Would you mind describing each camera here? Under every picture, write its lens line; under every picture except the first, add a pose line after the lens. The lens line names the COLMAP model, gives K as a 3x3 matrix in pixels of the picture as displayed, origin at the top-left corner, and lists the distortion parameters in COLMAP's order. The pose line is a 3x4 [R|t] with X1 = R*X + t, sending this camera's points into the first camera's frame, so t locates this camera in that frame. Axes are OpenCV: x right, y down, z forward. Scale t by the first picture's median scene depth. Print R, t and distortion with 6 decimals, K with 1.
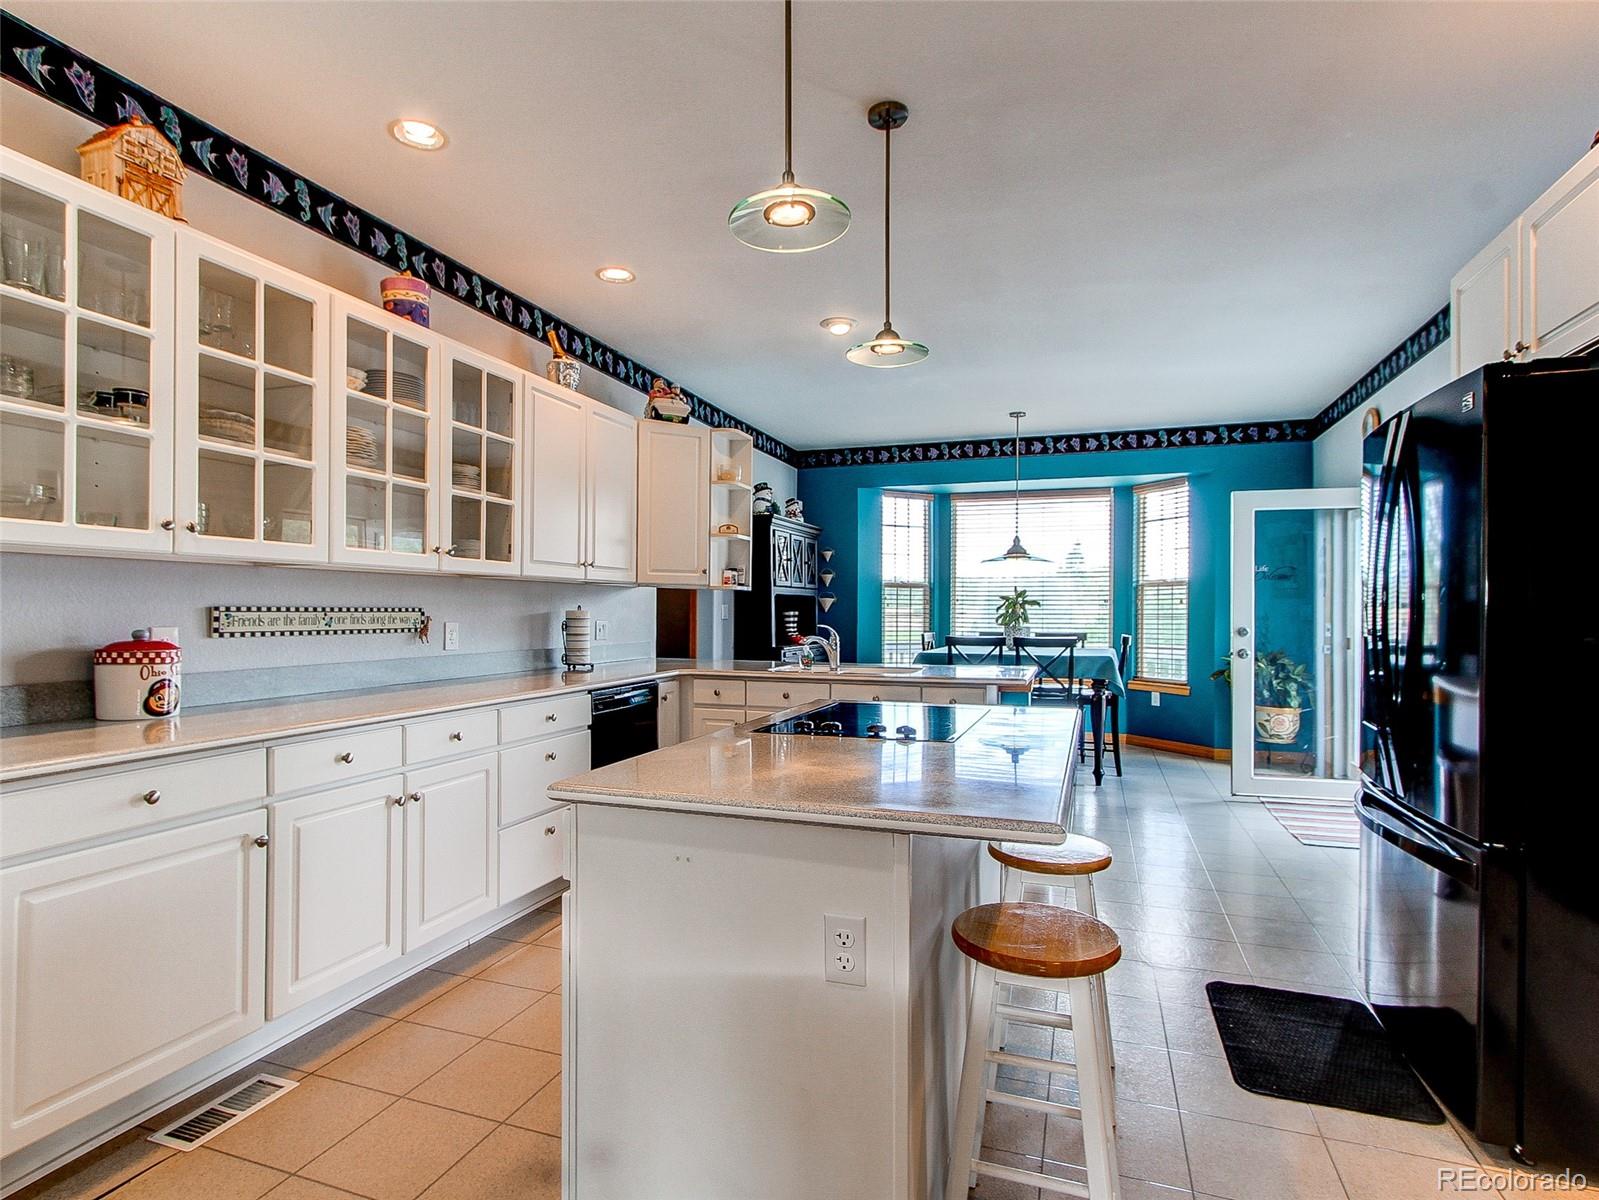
lens RADIAL K [[841.1, 0, 802.2], [0, 841.1, 603.9], [0, 0, 1]] dist [-0.006029, 0.000146]
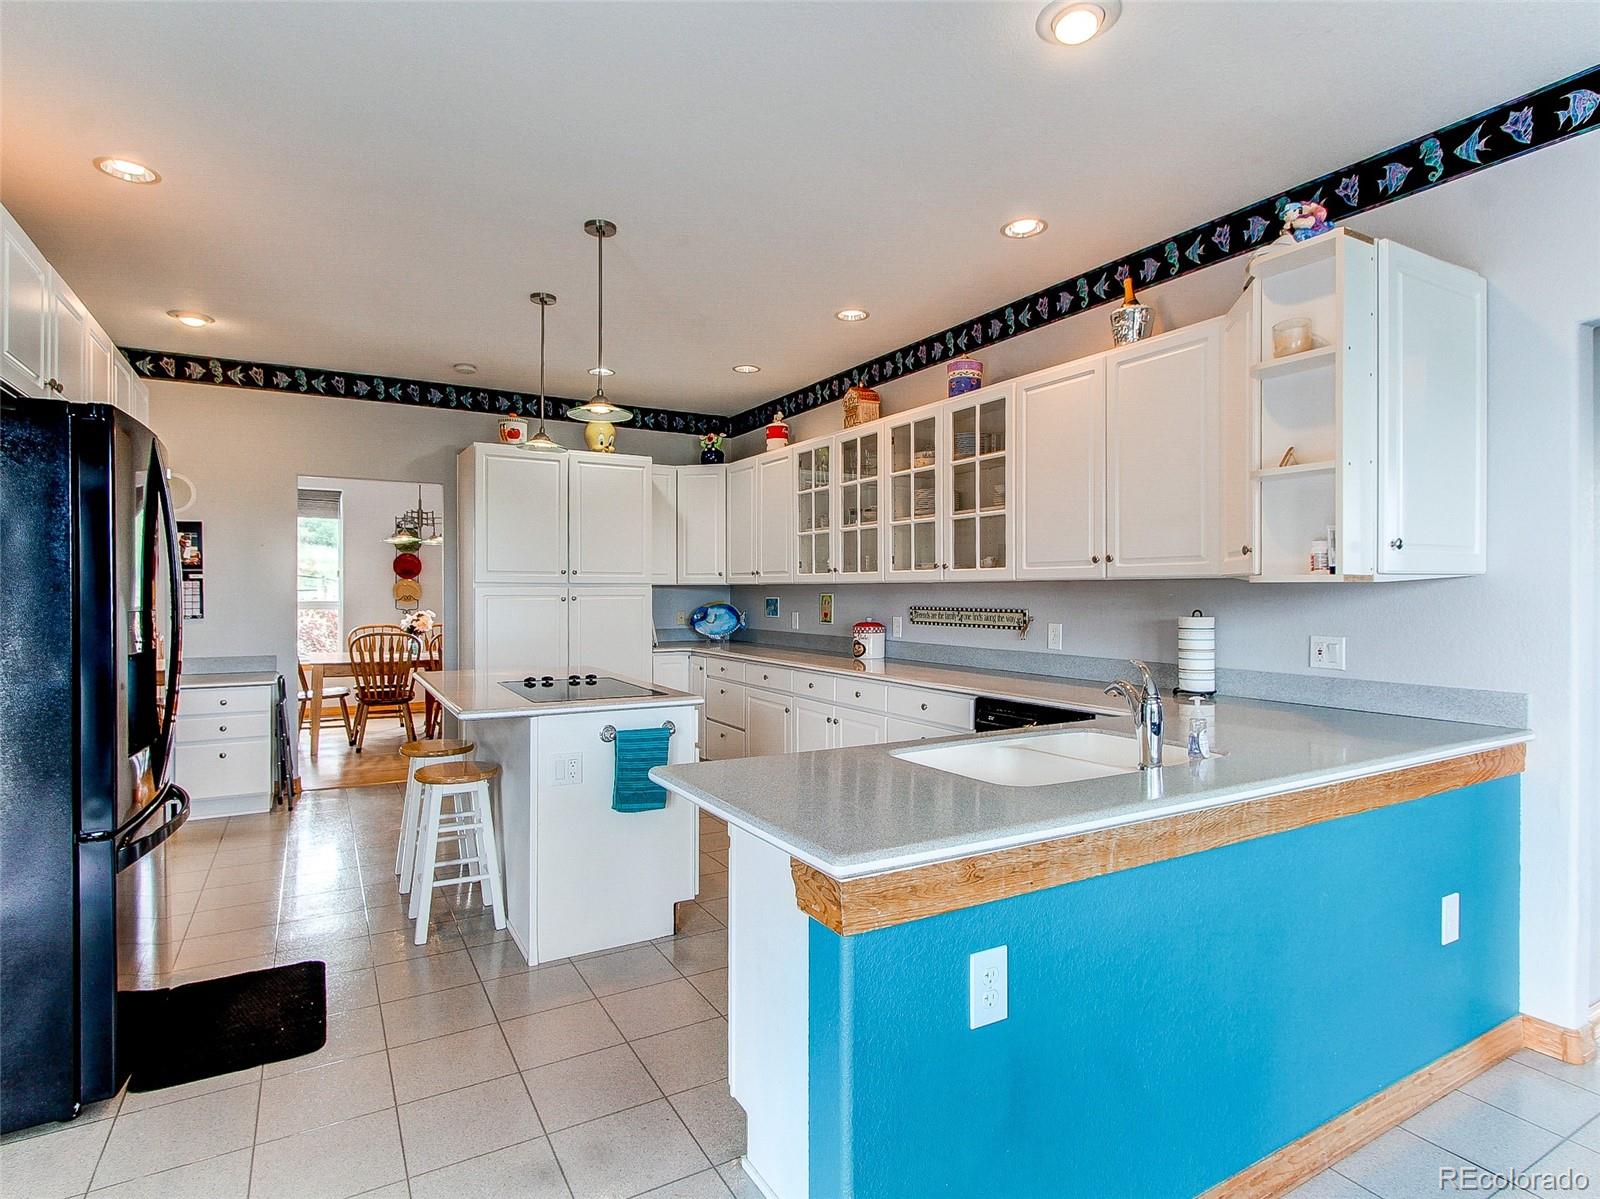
lens RADIAL K [[841.6, 0, 791.0], [0, 841.6, 596.8], [0, 0, 1]] dist [-0.006029, 0.000146]
pose [[-0.659787, -0.003308, -0.751446, 0.755860], [-0.000835, 0.999993, -0.003669, -0.010052], [0.751452, -0.001793, -0.659785, 1.796826]]
